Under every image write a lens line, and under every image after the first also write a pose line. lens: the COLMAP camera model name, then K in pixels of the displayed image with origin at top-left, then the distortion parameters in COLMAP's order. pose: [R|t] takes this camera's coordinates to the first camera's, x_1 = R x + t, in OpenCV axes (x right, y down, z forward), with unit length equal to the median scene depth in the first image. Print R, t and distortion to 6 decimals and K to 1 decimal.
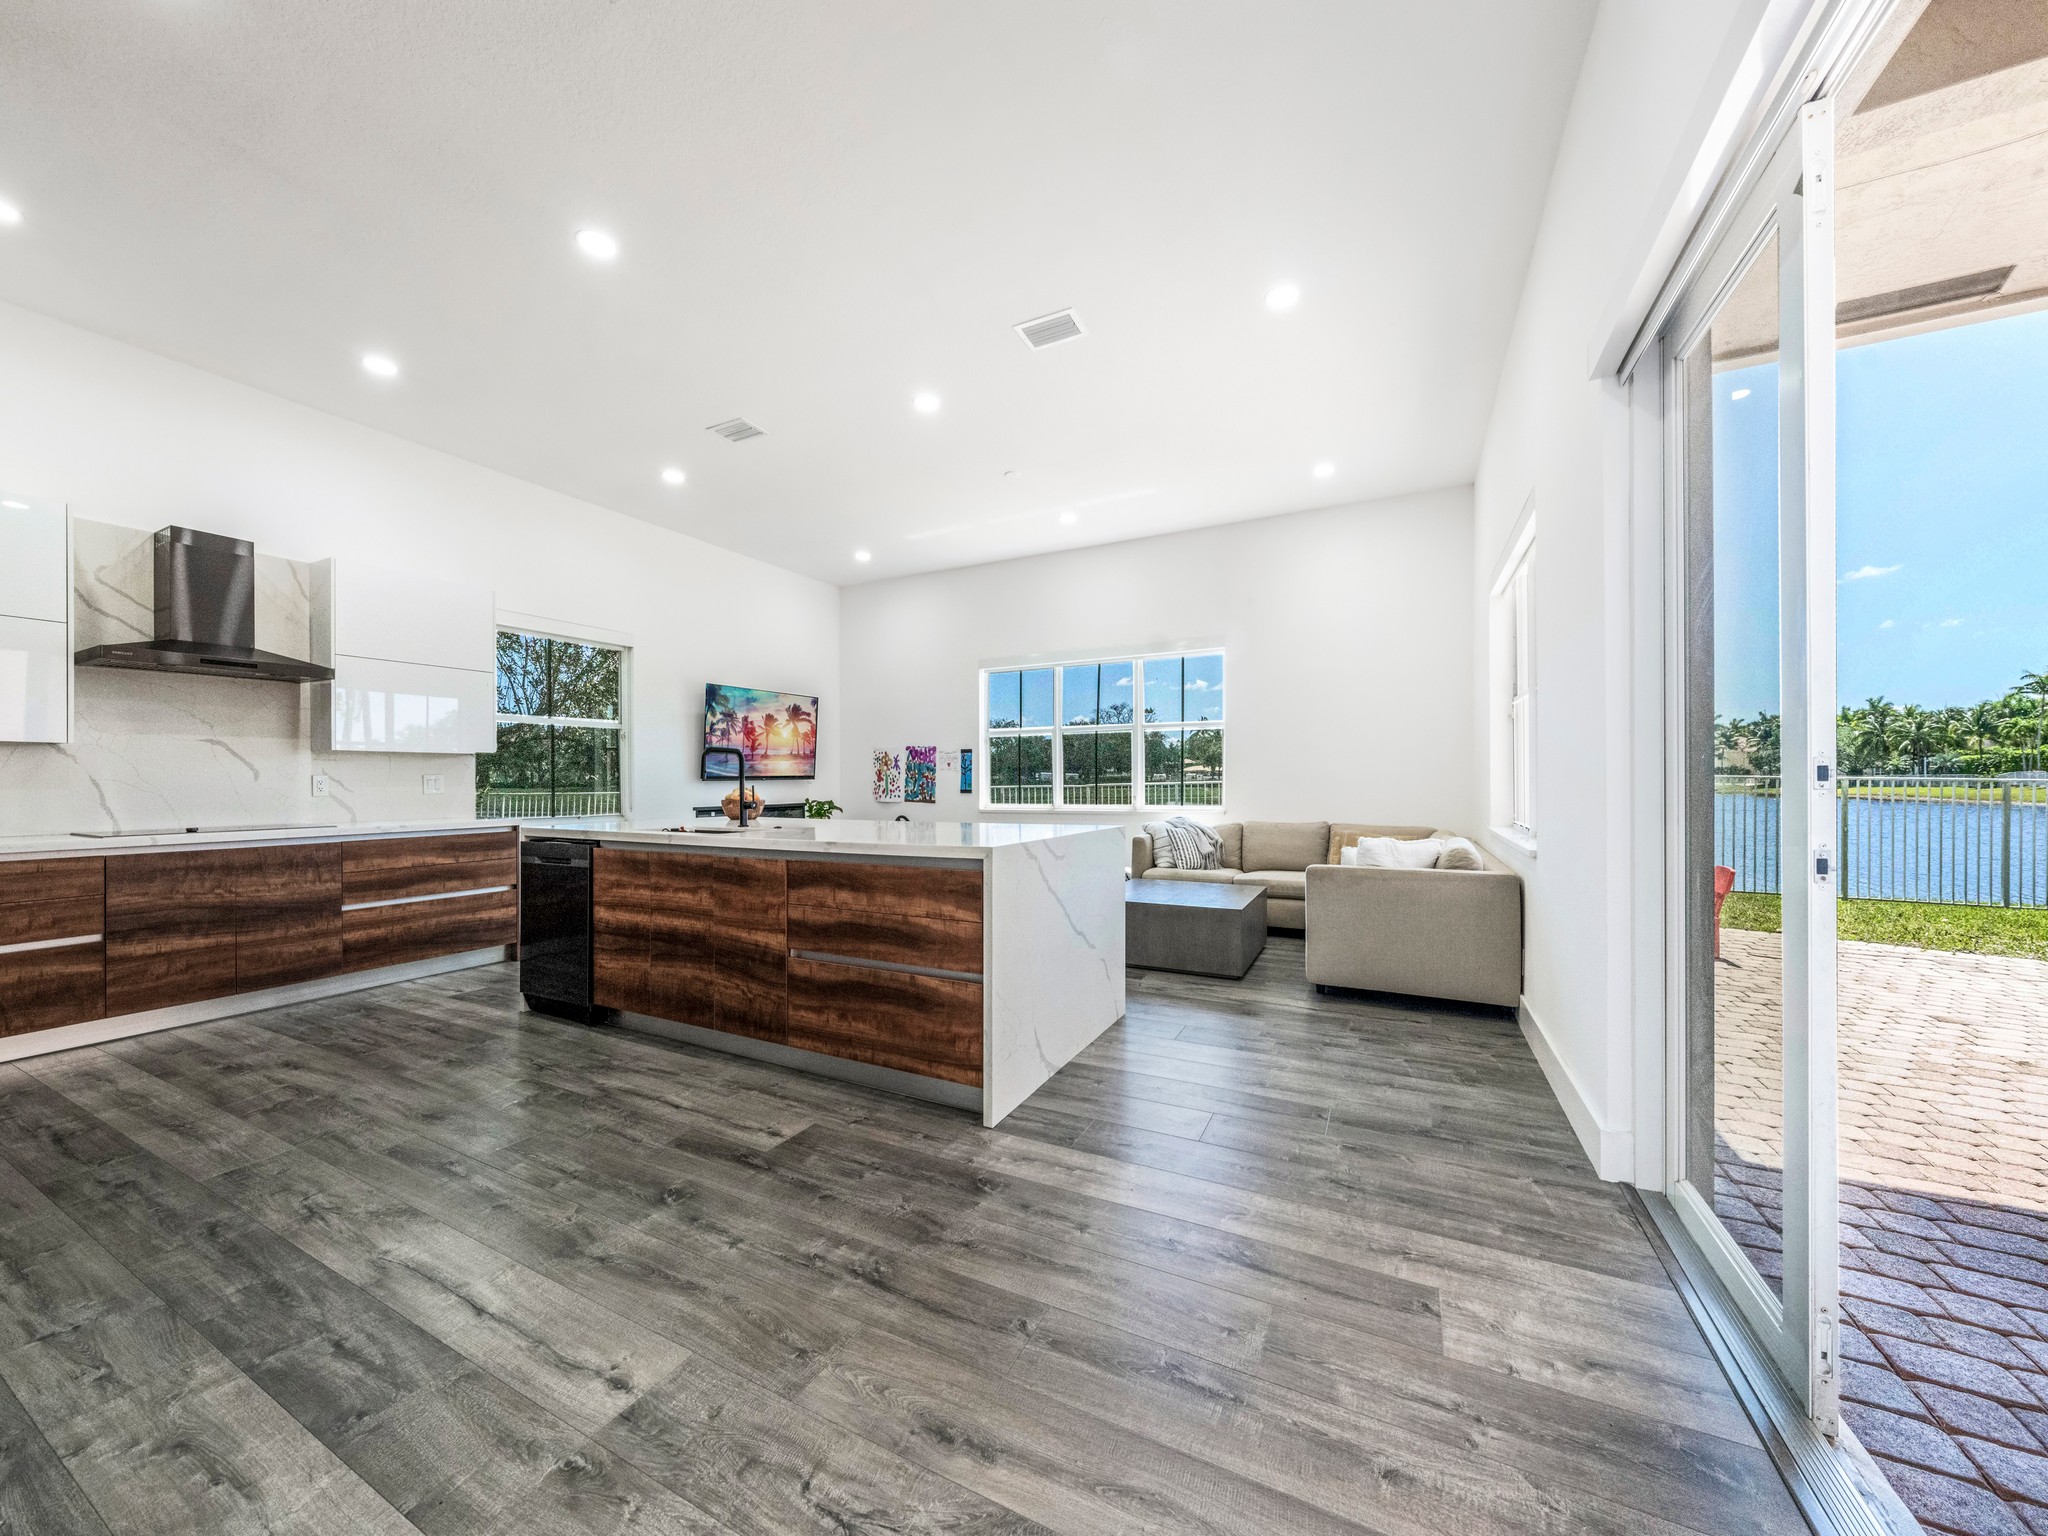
lens RADIAL K [[724.7, 0, 1025.5], [0, 724.7, 777.5], [0, 0, 1]] dist [-0.001271, 0.000069]
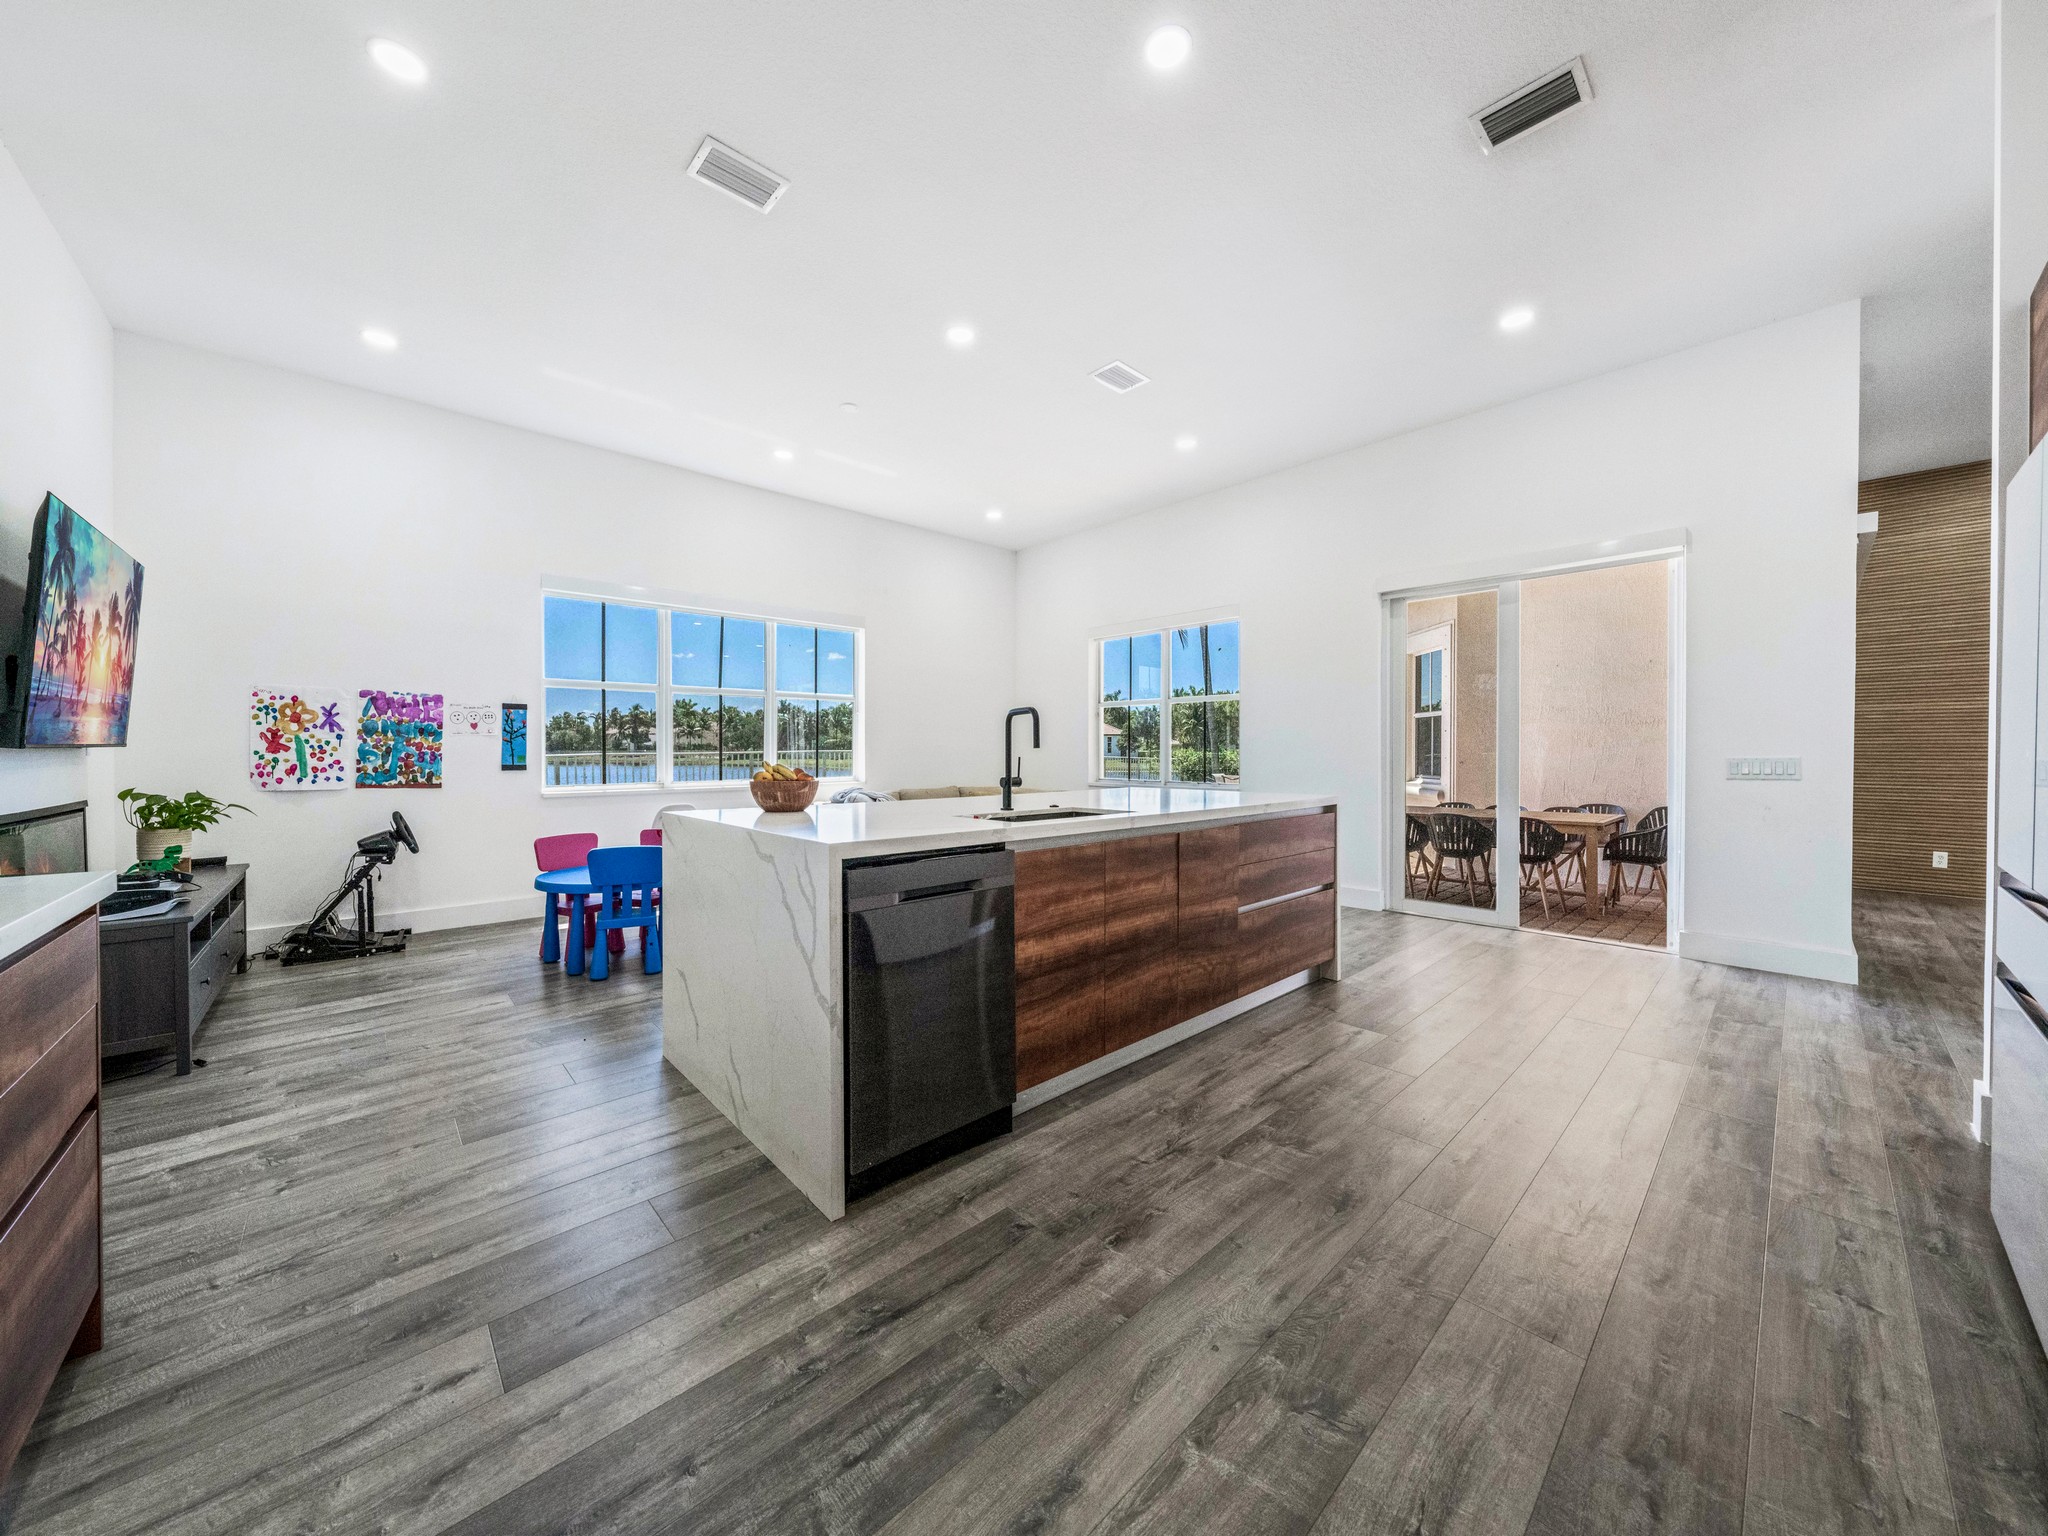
lens RADIAL K [[724.8, 0, 1002.3], [0, 724.8, 750.8], [0, 0, 1]] dist [-0.002027, -0.000245]
pose [[0.357537, 0.005600, 0.933882, -1.177045], [-0.005922, 0.999976, -0.003729, 0.008132], [-0.933880, -0.004197, 0.357562, 0.763176]]
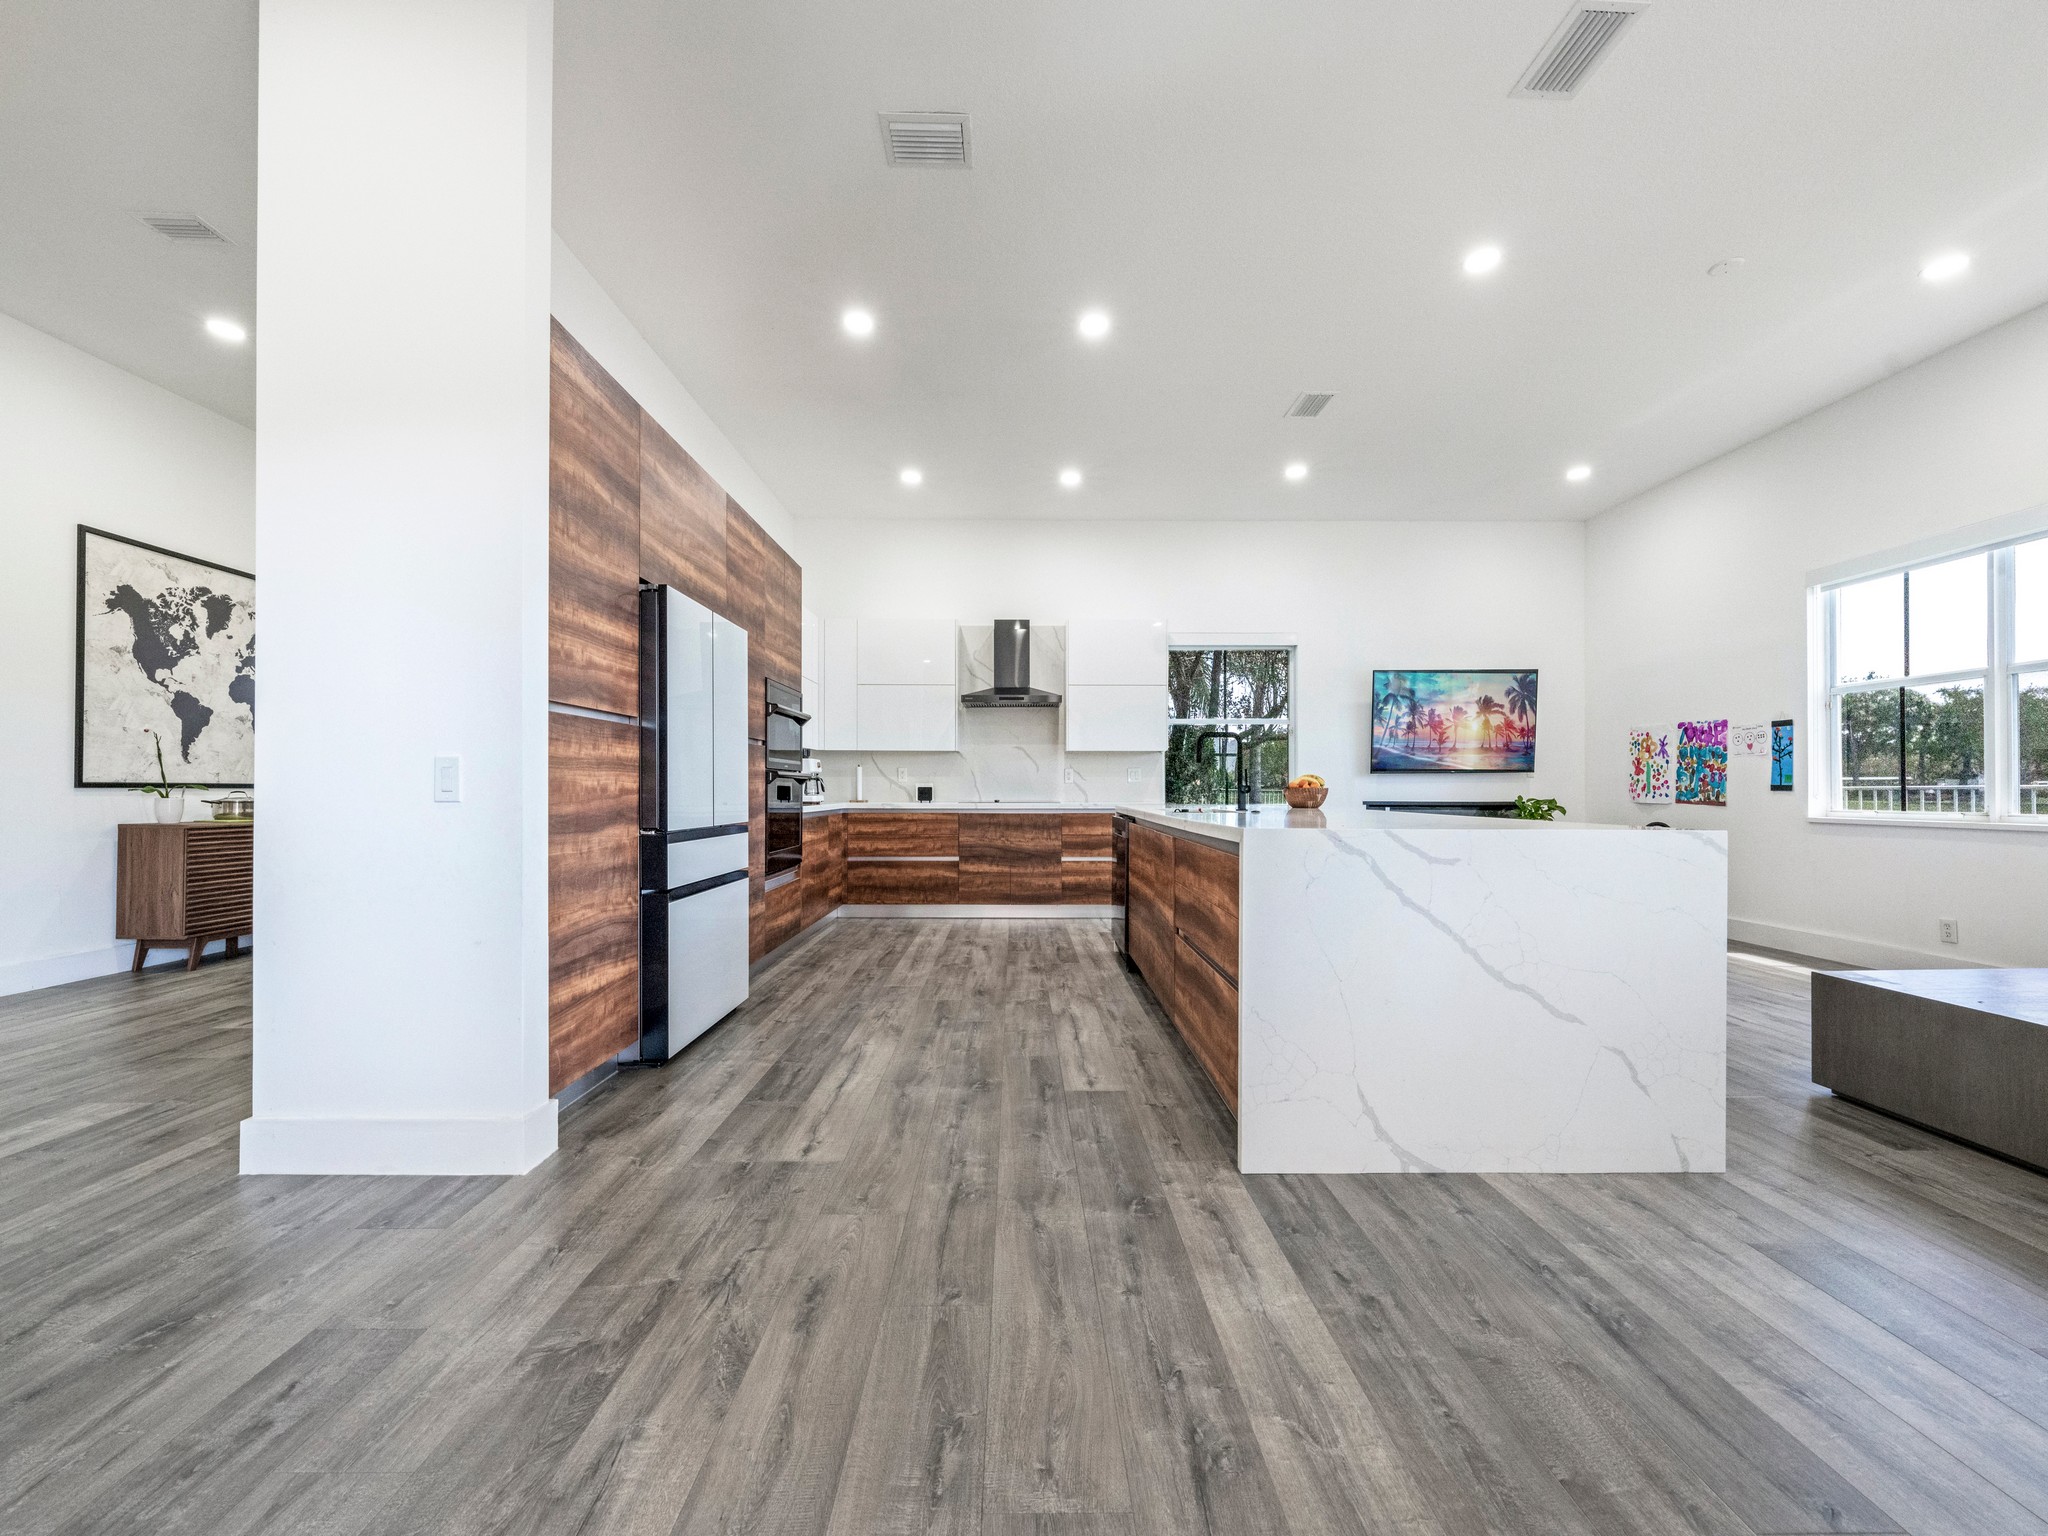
lens RADIAL K [[743.2, 0, 1014.9], [0, 743.2, 778.8], [0, 0, 1]] dist [-0.001374, -0.000173]
pose [[0.460188, -0.003931, -0.887813, 0.395181], [0.000340, 0.999991, -0.004252, 0.029866], [0.887821, 0.001655, 0.460185, 0.264403]]
